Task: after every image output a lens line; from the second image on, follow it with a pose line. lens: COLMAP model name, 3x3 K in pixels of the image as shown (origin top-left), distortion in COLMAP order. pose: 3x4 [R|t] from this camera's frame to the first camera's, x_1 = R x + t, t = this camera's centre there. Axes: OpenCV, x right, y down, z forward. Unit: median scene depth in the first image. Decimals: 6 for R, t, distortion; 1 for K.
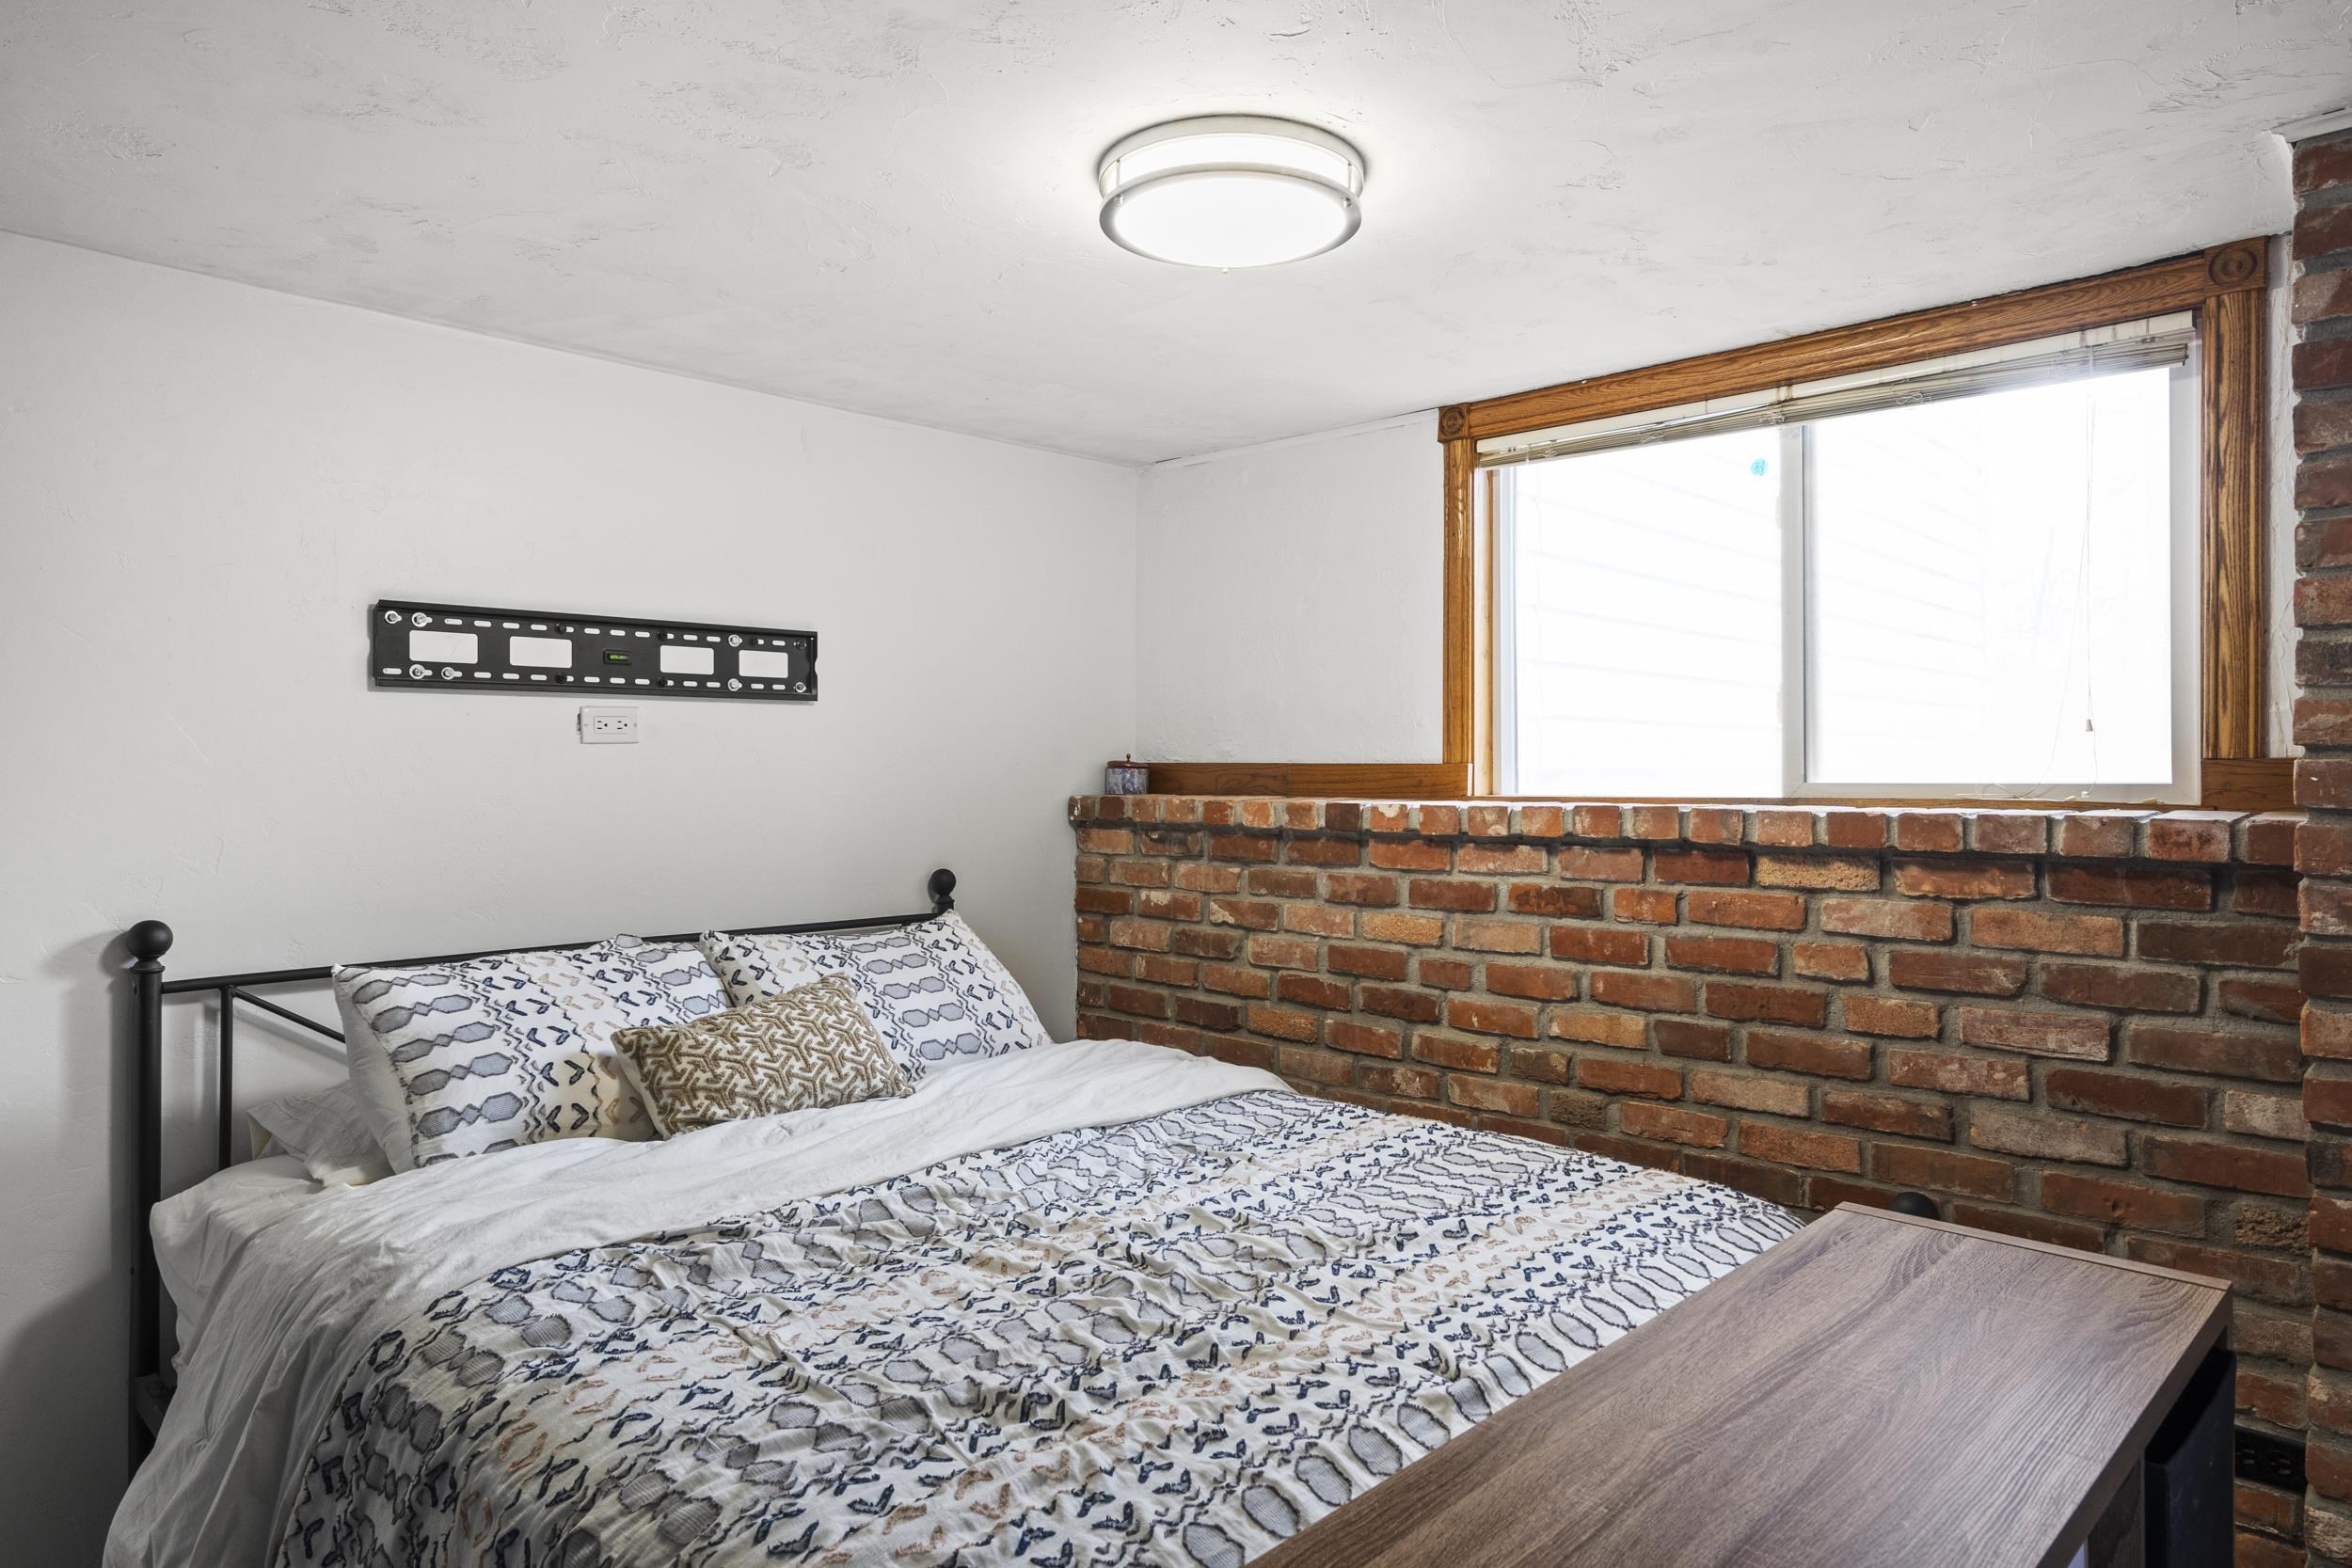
lens RADIAL K [[1418.8, 0, 1176.6], [0, 1418.8, 765.2], [0, 0, 1]] dist [0.002929, 0.000950]
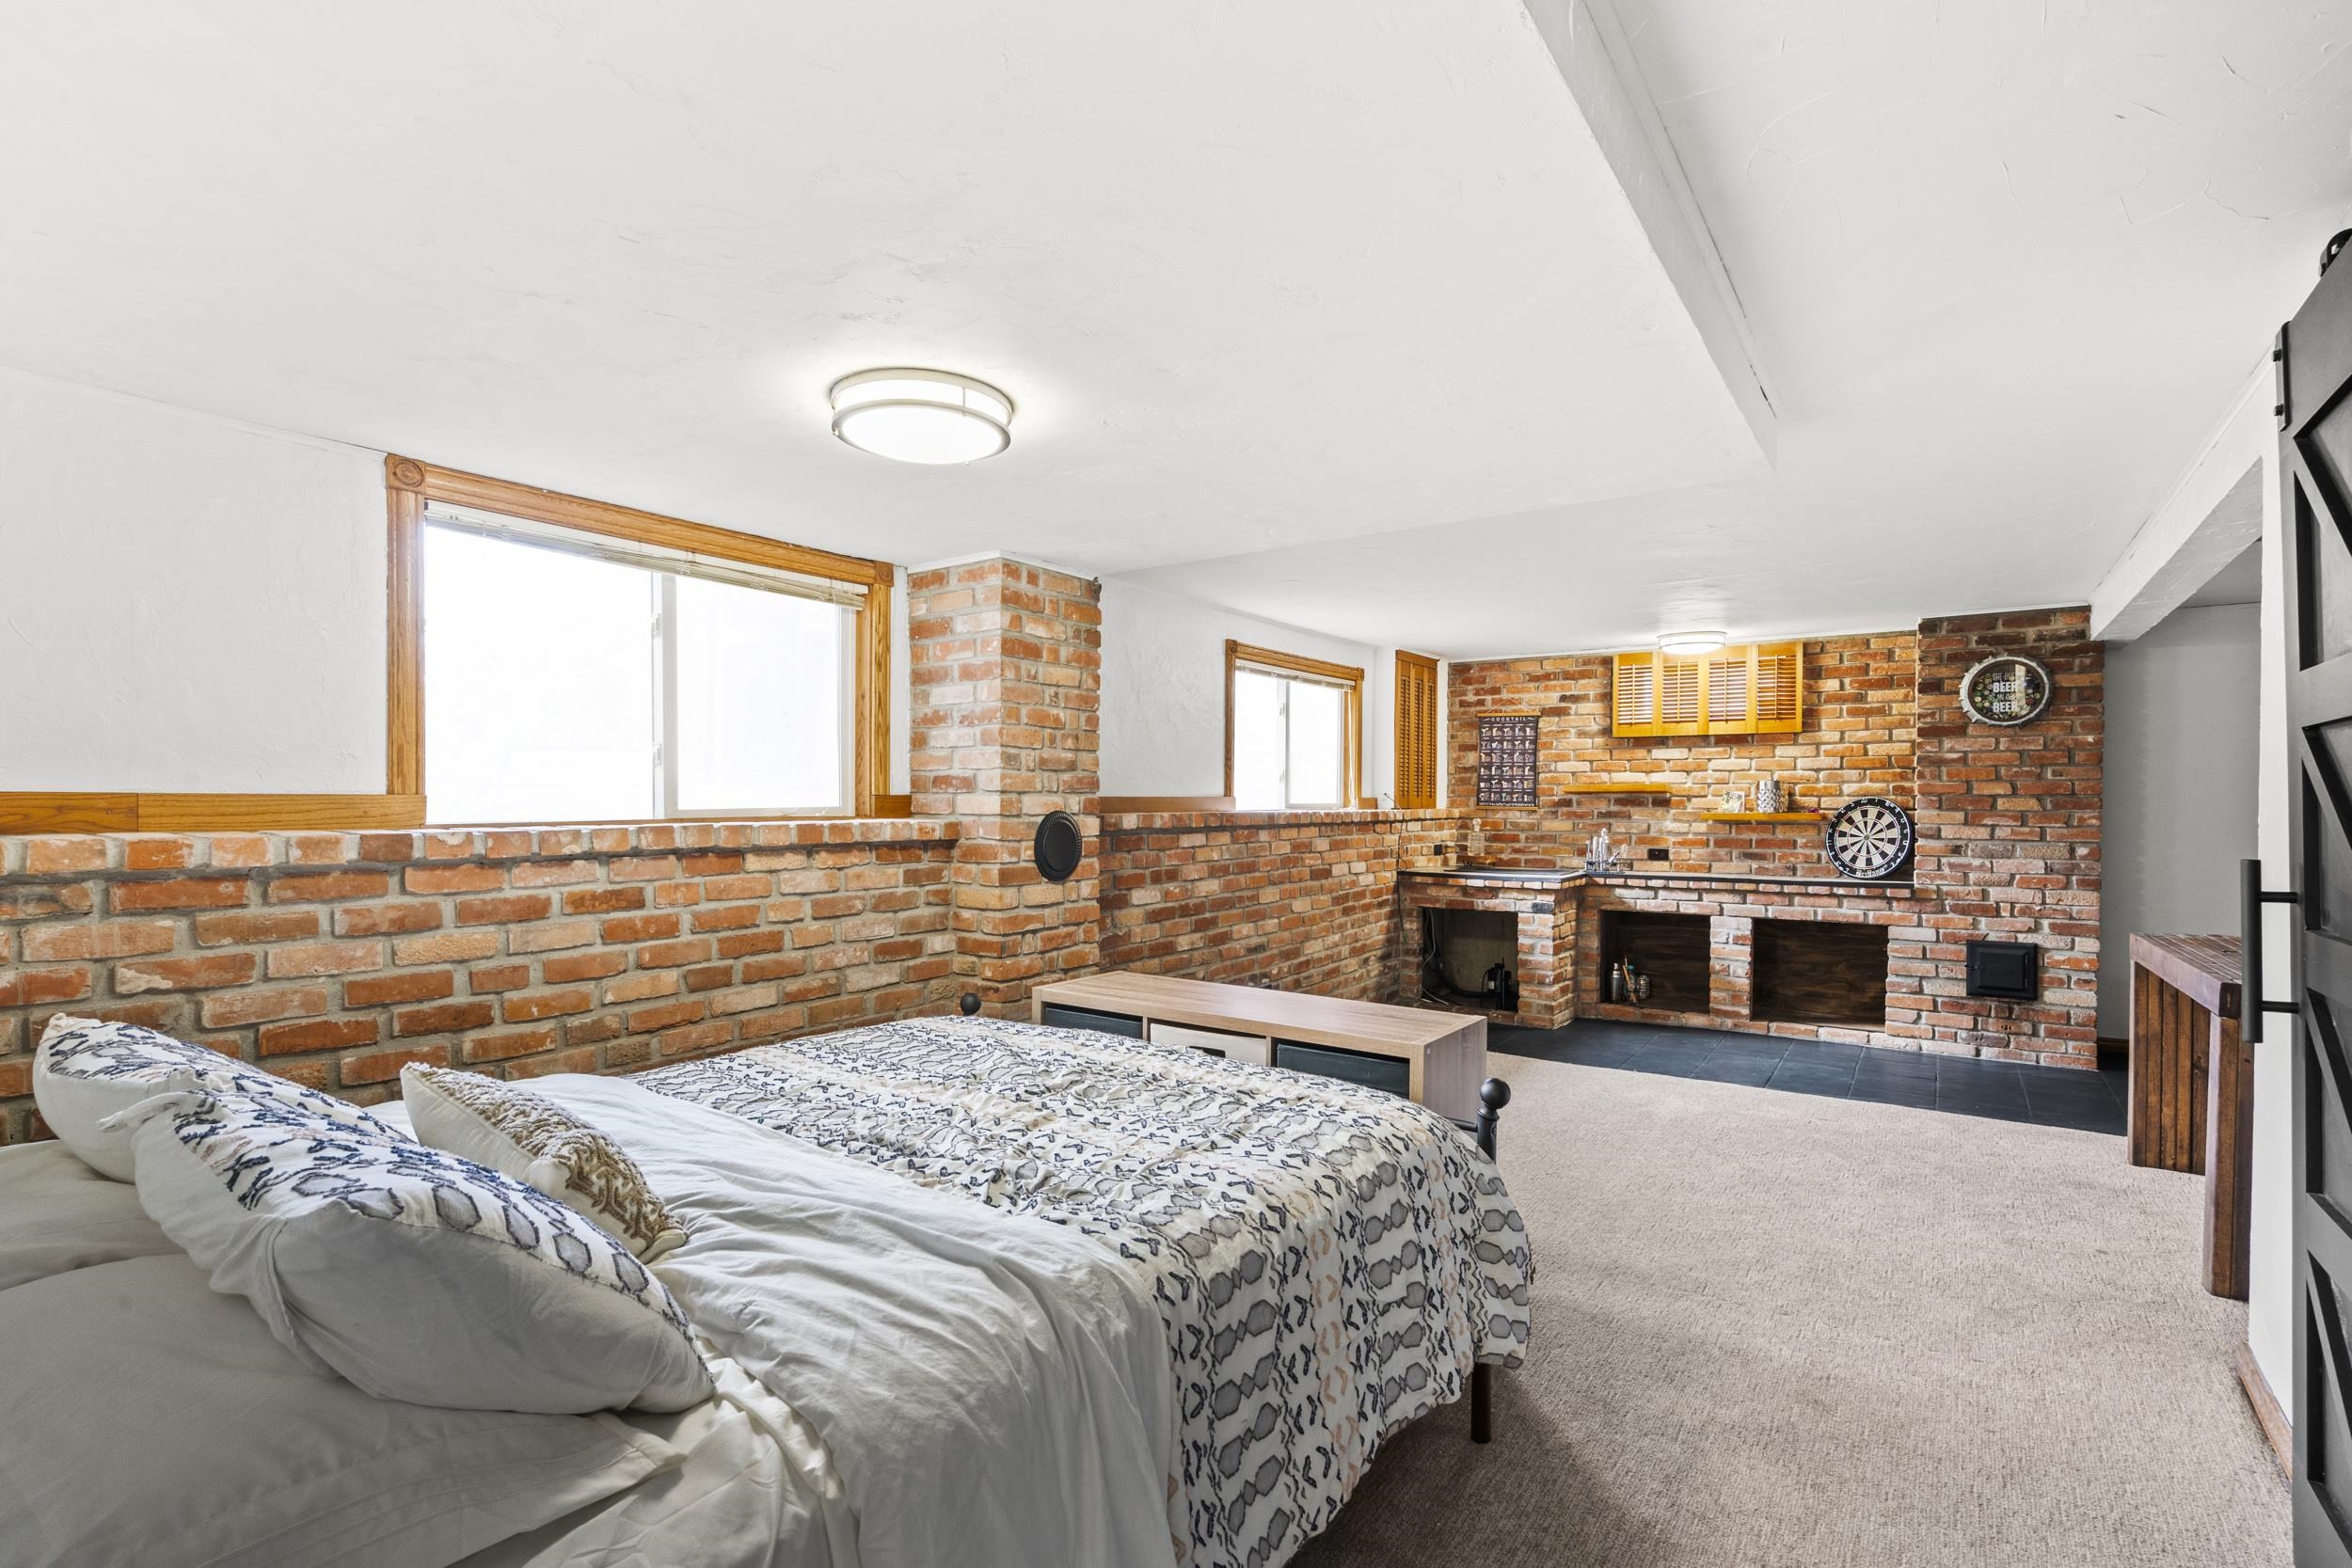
lens RADIAL K [[1075.2, 0, 1178.2], [0, 1075.2, 819.7], [0, 0, 1]] dist [-0.004186, 0.001755]
pose [[-0.126692, -0.018973, 0.991761, -0.776270], [-0.002761, 0.999820, 0.018774, 0.000915], [-0.991938, -0.000360, -0.126722, 0.596307]]
